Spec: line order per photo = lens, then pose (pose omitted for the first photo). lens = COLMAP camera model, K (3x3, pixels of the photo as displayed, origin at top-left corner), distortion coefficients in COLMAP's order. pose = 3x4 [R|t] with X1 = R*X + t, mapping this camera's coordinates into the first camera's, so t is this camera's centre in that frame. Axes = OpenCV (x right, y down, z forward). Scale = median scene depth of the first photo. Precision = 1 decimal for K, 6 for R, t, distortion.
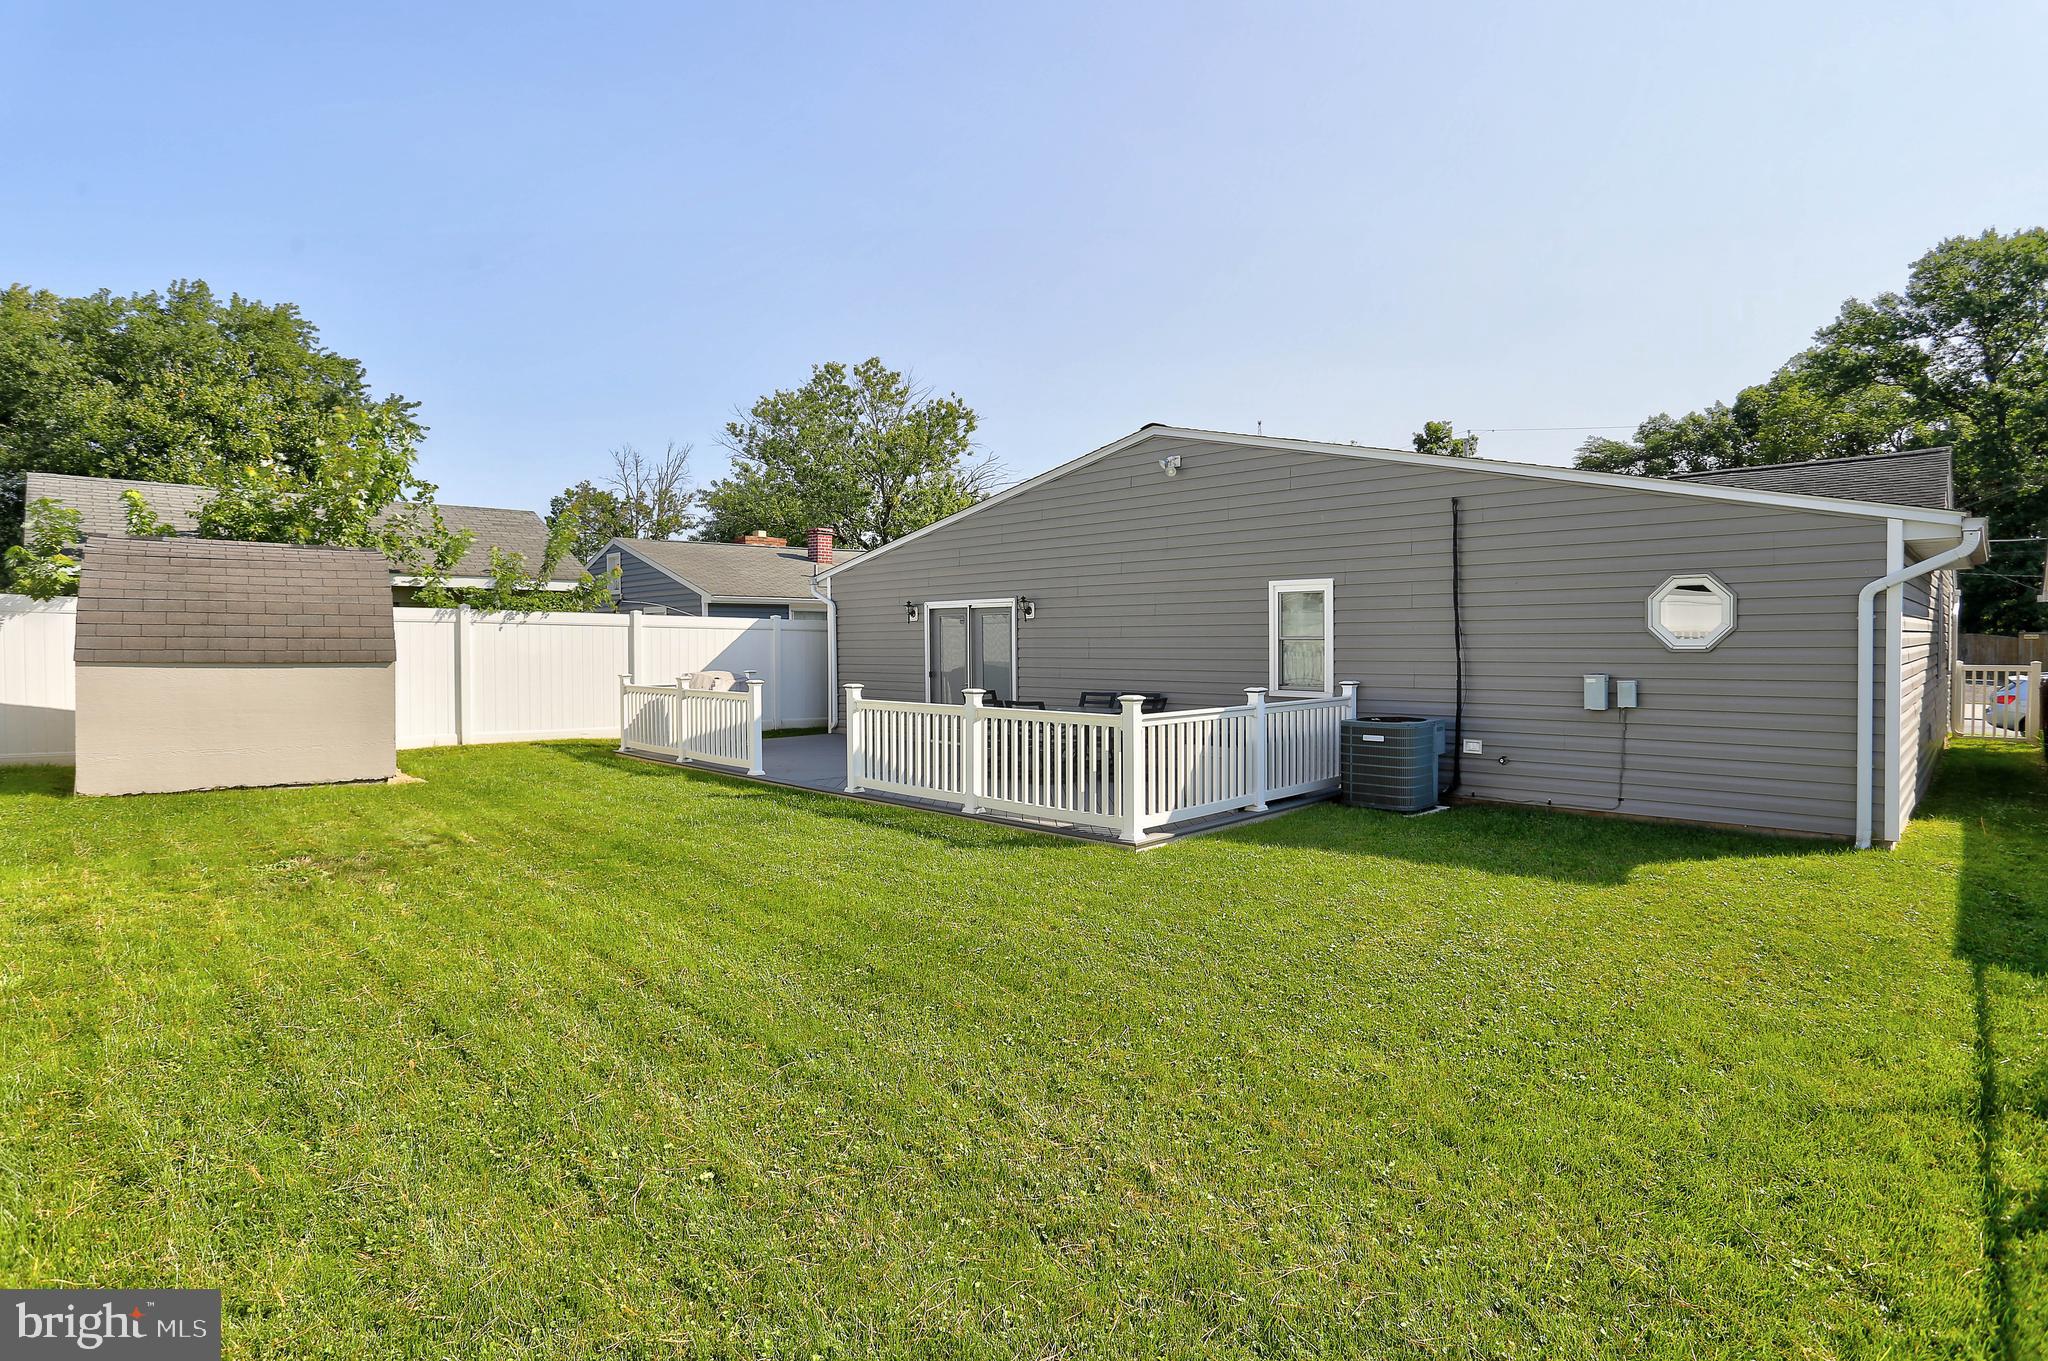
lens RADIAL K [[1011.7, 0, 1020.3], [0, 1011.7, 635.5], [0, 0, 1]] dist [-0.048477, 0.017681]
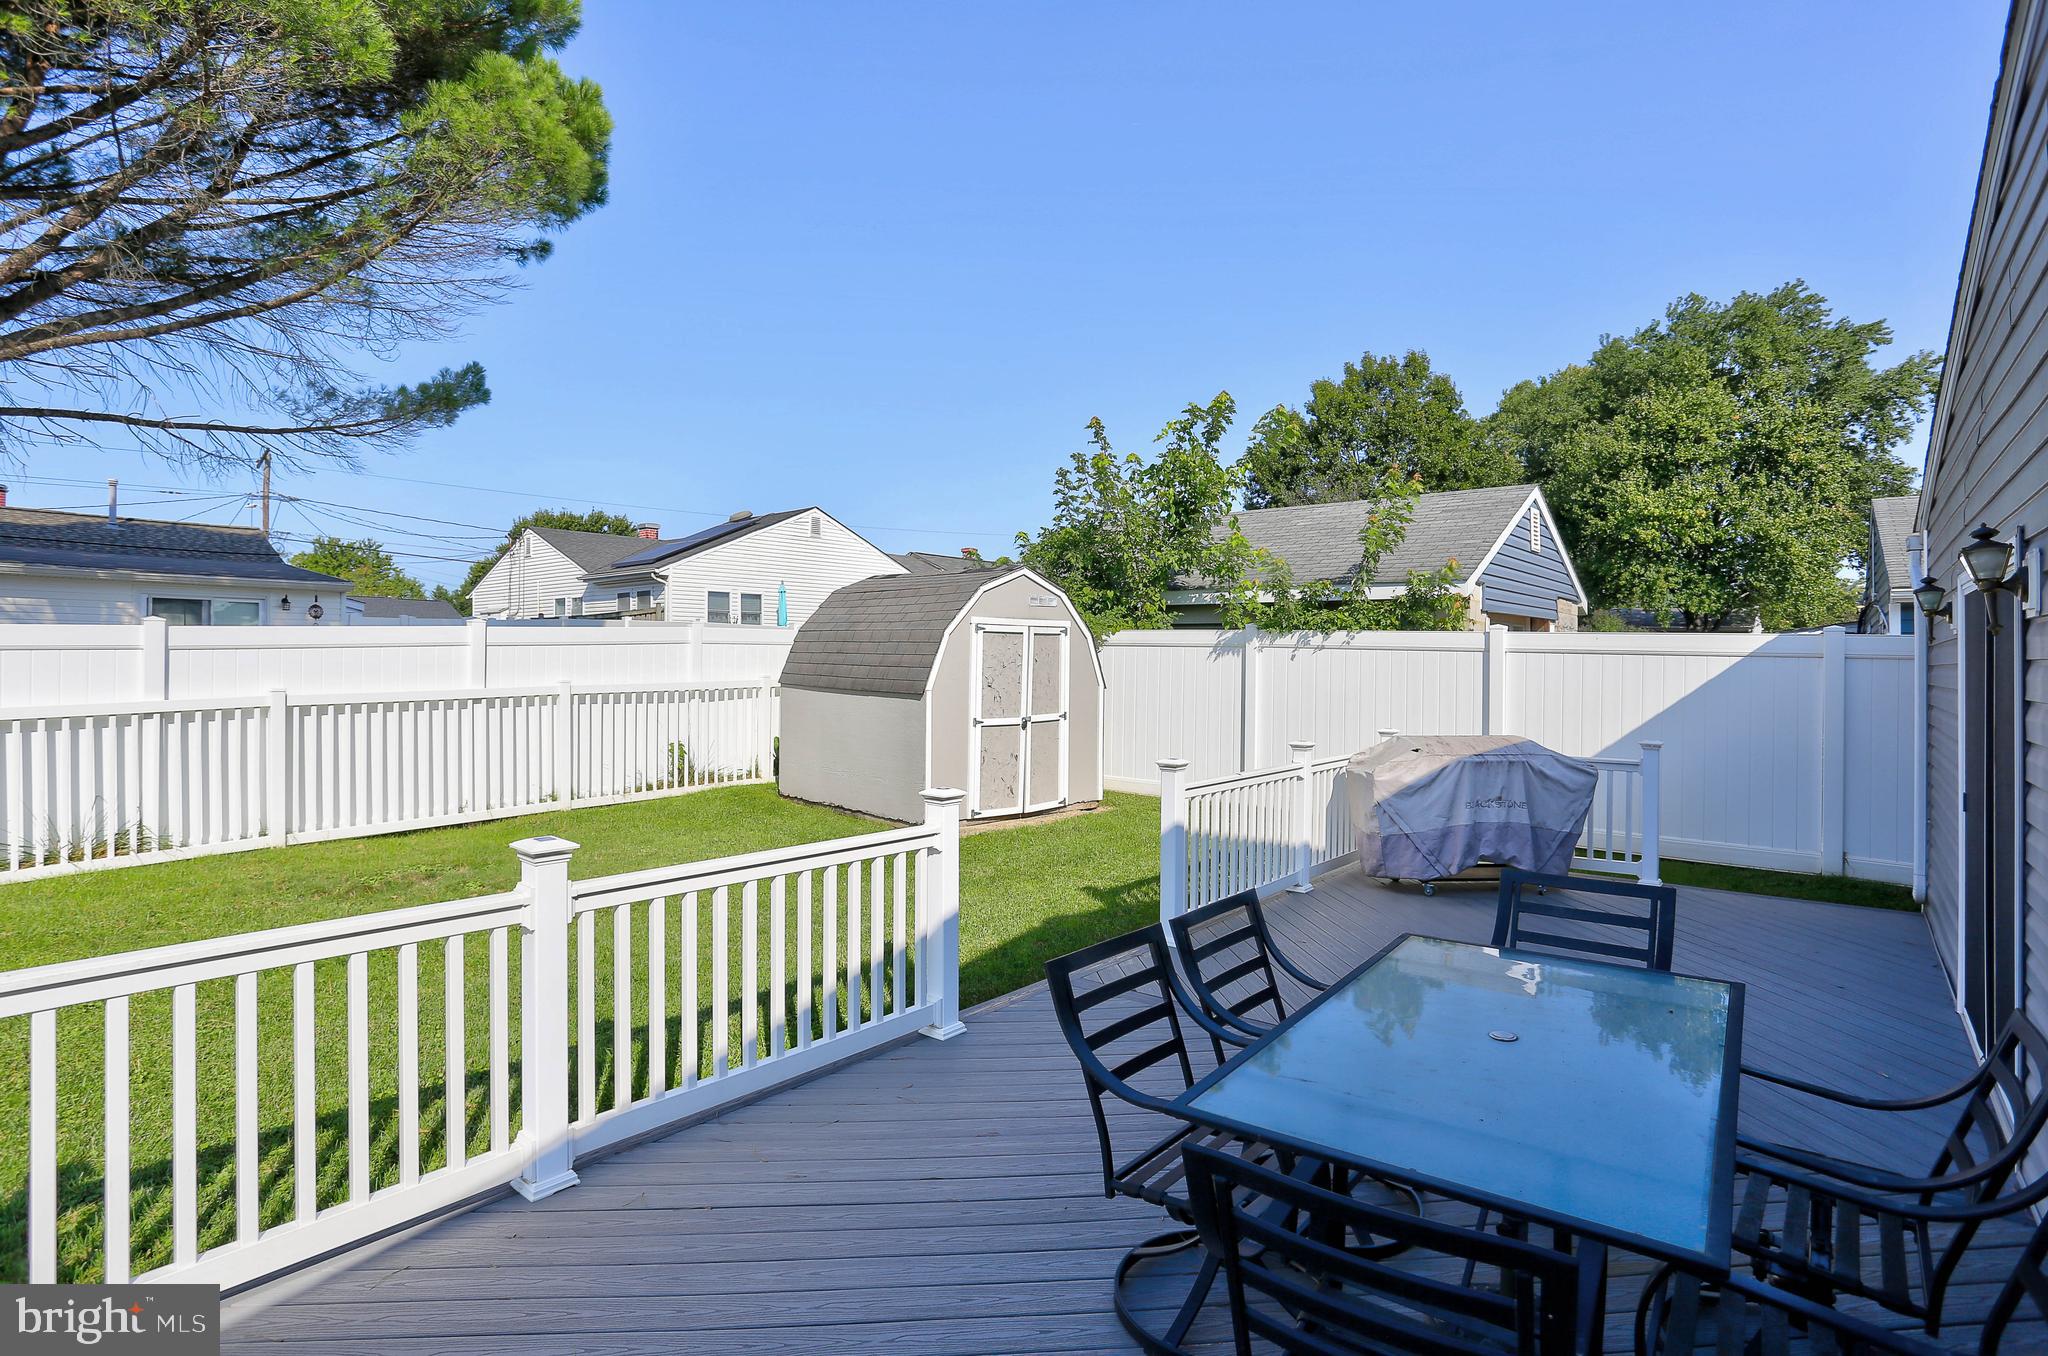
lens RADIAL K [[1013.7, 0, 1019.0], [0, 1013.7, 650.1], [0, 0, 1]] dist [-0.079565, 0.036277]
pose [[0.091843, -0.002111, -0.995771, 0.191214], [-0.004528, 0.999987, -0.002538, -0.007754], [0.995763, 0.004742, 0.091832, 0.699422]]
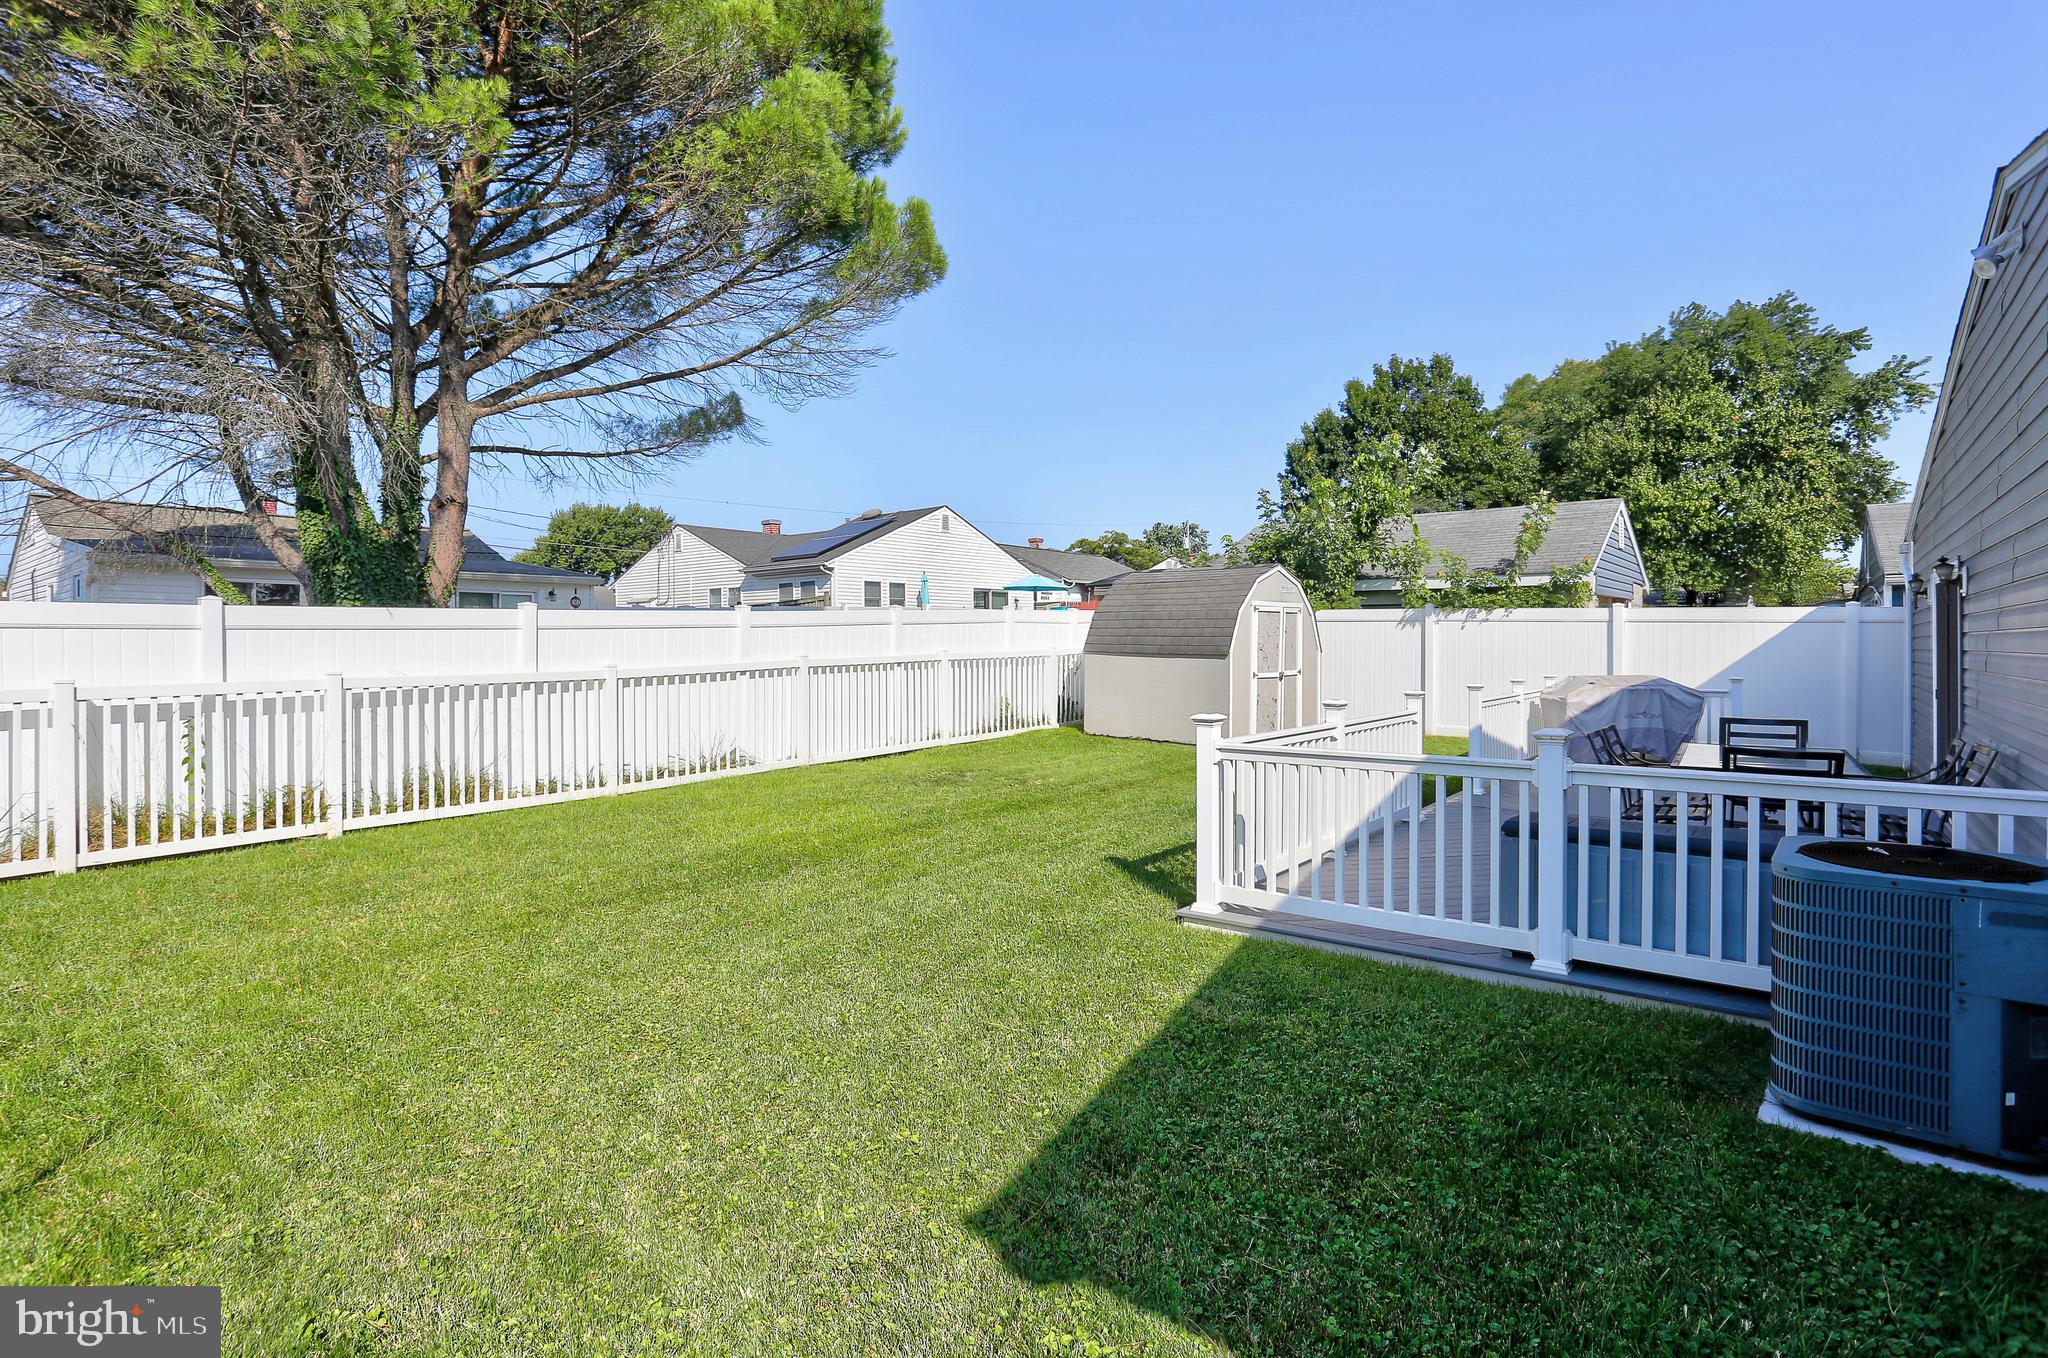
lens RADIAL K [[1013.7, 0, 1019.0], [0, 1013.7, 651.1], [0, 0, 1]] dist [-0.079565, 0.036277]
pose [[0.108207, 0.012895, -0.994045, 0.433271], [0.006097, 0.999888, 0.013635, 0.001520], [0.994110, -0.007536, 0.108117, 0.415963]]
